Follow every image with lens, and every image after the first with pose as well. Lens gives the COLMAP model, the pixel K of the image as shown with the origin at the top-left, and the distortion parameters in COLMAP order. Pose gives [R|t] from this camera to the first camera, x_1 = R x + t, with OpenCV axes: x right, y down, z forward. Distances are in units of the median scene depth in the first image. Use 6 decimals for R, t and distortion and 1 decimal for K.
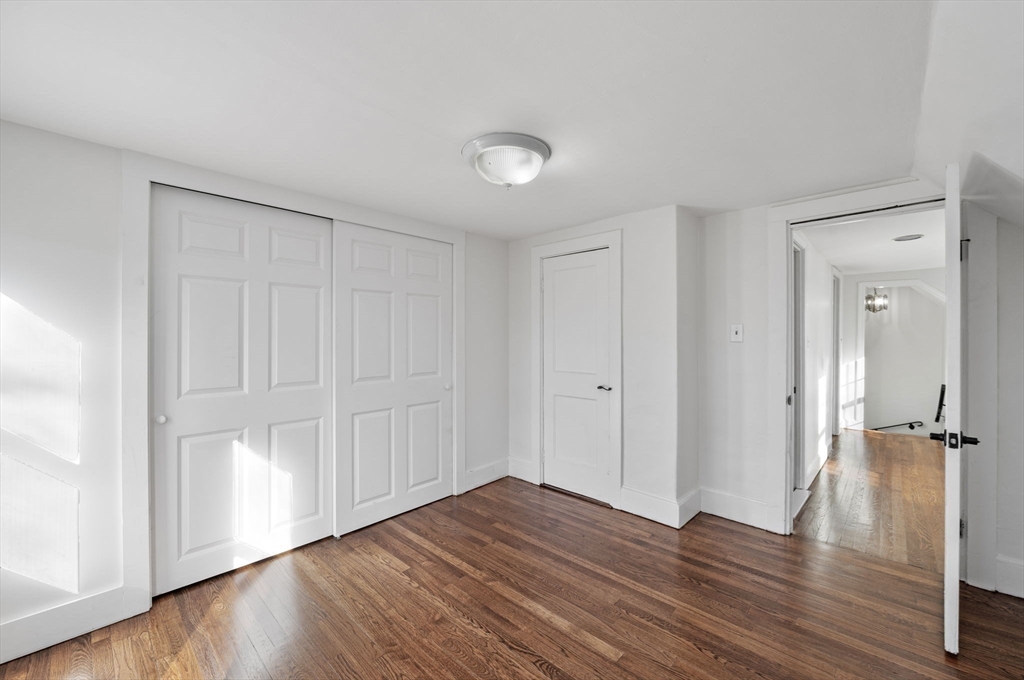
lens RADIAL K [[417.2, 0, 515.5], [0, 417.2, 335.1], [0, 0, 1]] dist [-0.002879, -0.001362]
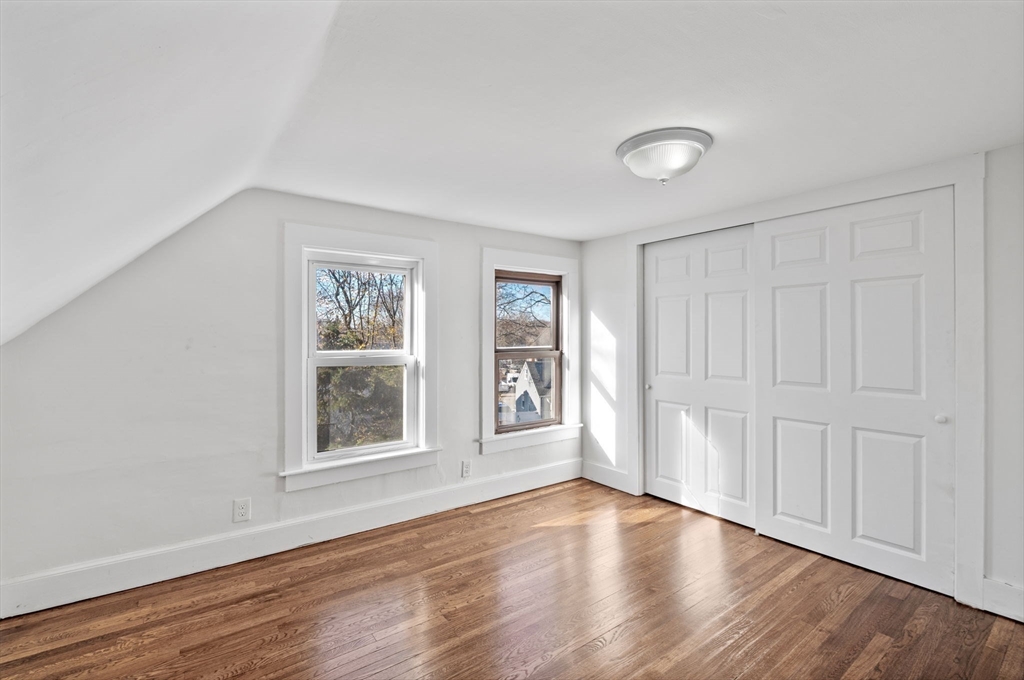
lens RADIAL K [[450.7, 0, 507.1], [0, 450.7, 332.0], [0, 0, 1]] dist [-0.002271, -0.000307]
pose [[-0.181879, -0.003589, -0.983314, 0.853039], [0.003135, 0.999986, -0.004229, -0.005105], [0.983316, -0.003852, -0.181865, 0.665715]]
